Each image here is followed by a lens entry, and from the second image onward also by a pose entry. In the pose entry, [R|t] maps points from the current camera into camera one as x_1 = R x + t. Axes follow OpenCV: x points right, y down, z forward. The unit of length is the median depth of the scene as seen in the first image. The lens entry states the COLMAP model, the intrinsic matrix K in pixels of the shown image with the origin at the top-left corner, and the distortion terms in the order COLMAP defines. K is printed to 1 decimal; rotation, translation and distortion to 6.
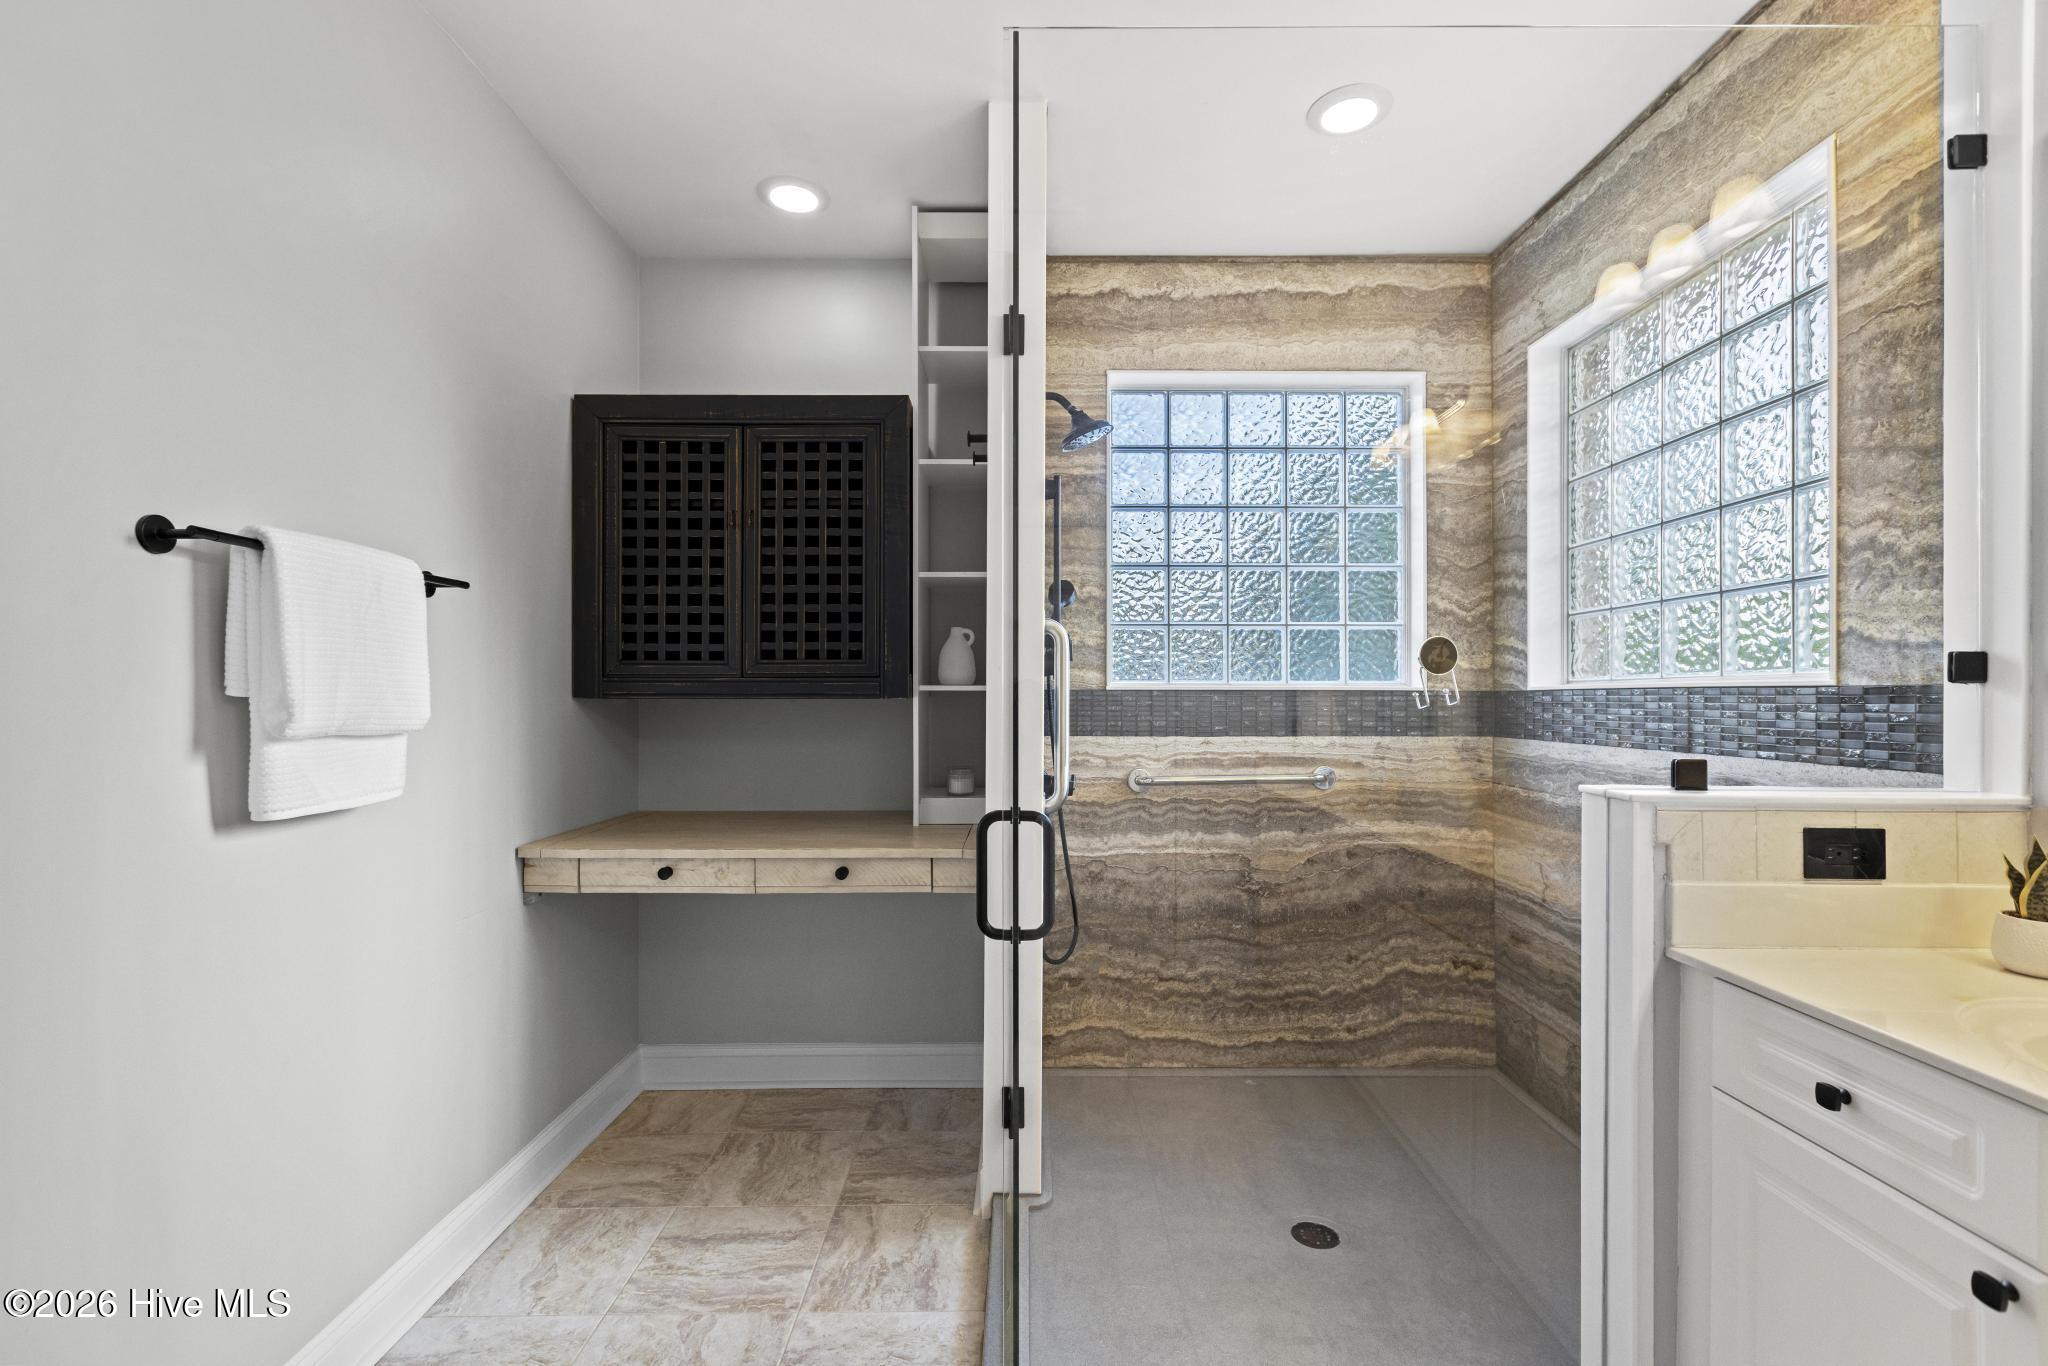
lens RADIAL K [[907.7, 0, 1028.1], [0, 907.7, 694.1], [0, 0, 1]] dist [0.005939, -0.000039]
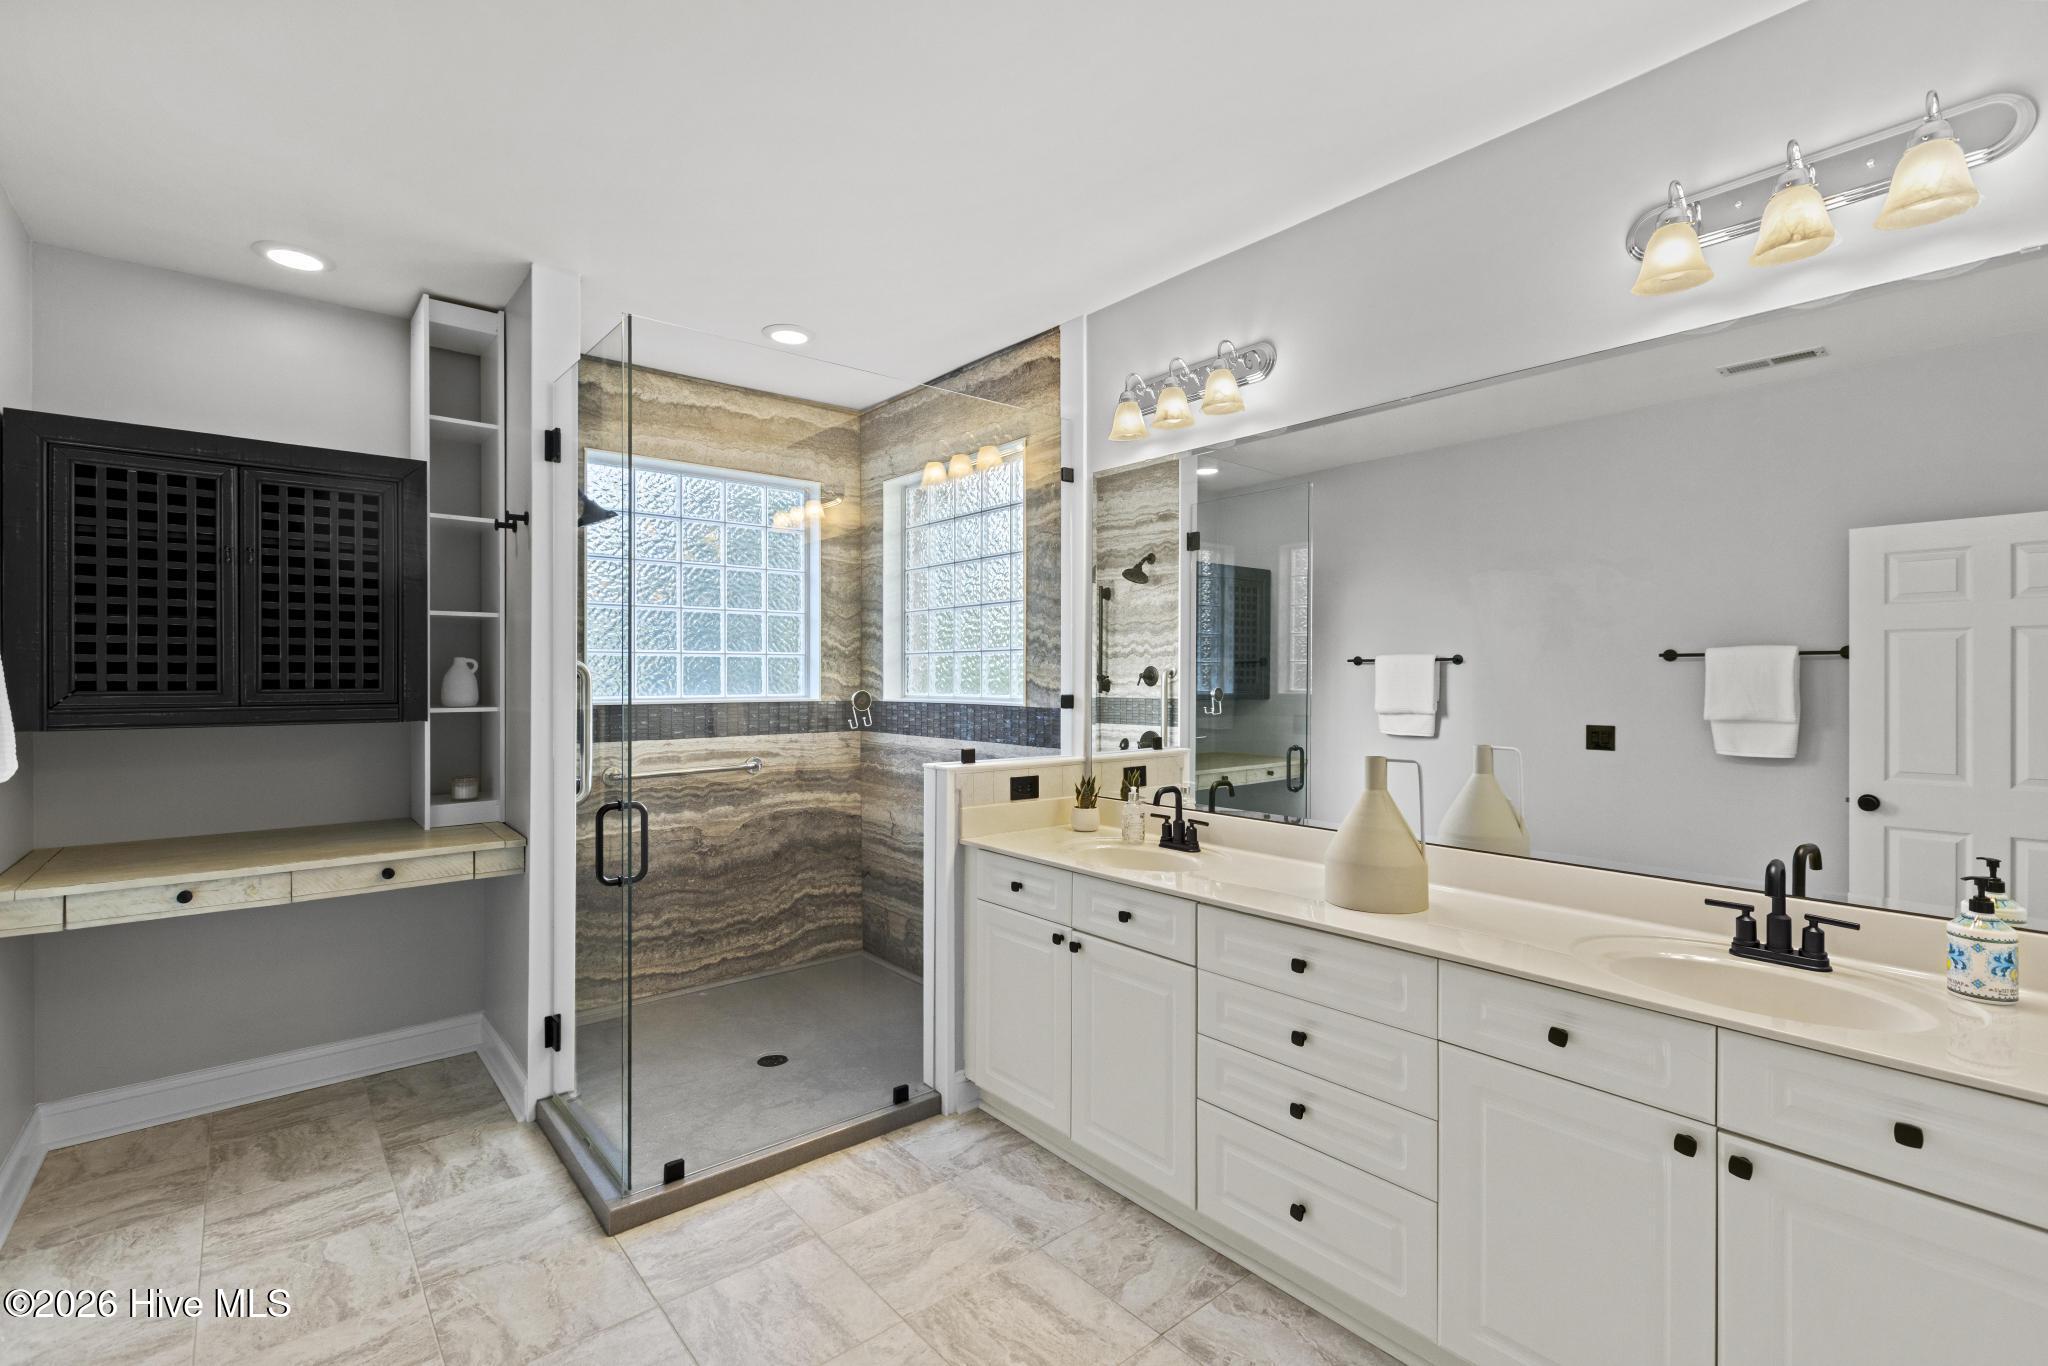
lens RADIAL K [[907.7, 0, 1028.1], [0, 907.7, 694.1], [0, 0, 1]] dist [0.005939, -0.000039]
pose [[0.763859, -0.012073, 0.645270, -0.270028], [-0.003203, 0.999742, 0.022496, -0.053295], [-0.645375, -0.019251, 0.763623, -0.355914]]
